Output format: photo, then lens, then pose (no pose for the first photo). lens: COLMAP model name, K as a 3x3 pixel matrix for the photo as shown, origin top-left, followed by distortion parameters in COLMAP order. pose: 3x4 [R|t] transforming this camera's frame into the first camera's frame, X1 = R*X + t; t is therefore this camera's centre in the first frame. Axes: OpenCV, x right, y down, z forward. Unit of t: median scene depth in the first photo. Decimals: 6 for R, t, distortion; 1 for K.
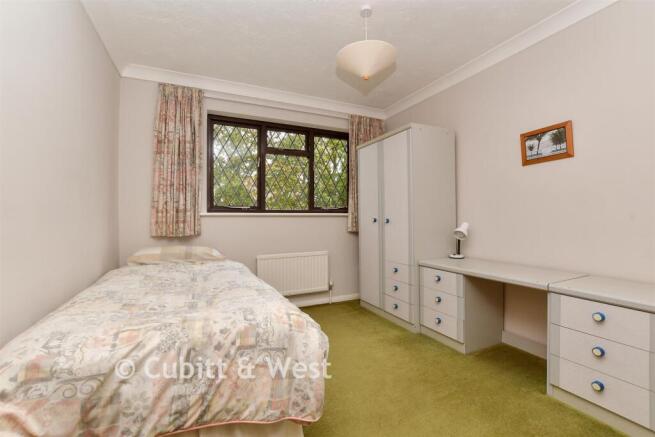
lens RADIAL K [[287.6, 0, 326.0], [0, 287.6, 219.9], [0, 0, 1]] dist [-0.032130, 0.008691]
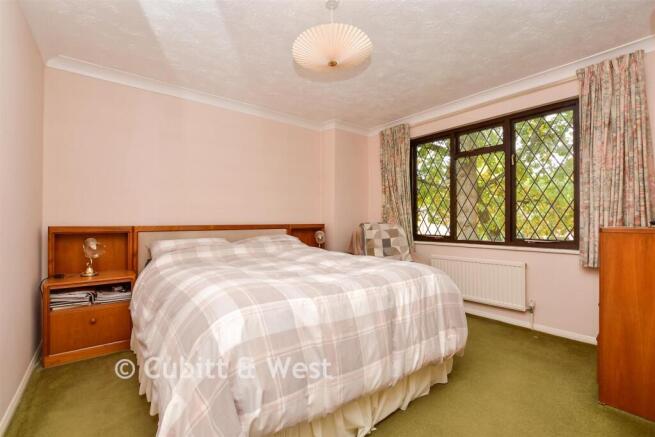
lens RADIAL K [[287.6, 0, 326.0], [0, 287.6, 219.9], [0, 0, 1]] dist [-0.032130, 0.008691]
pose [[0.233733, -0.007170, -0.972274, 0.690679], [-0.007639, 0.999928, -0.009211, 0.002613], [0.972271, 0.009581, 0.233661, 0.298987]]
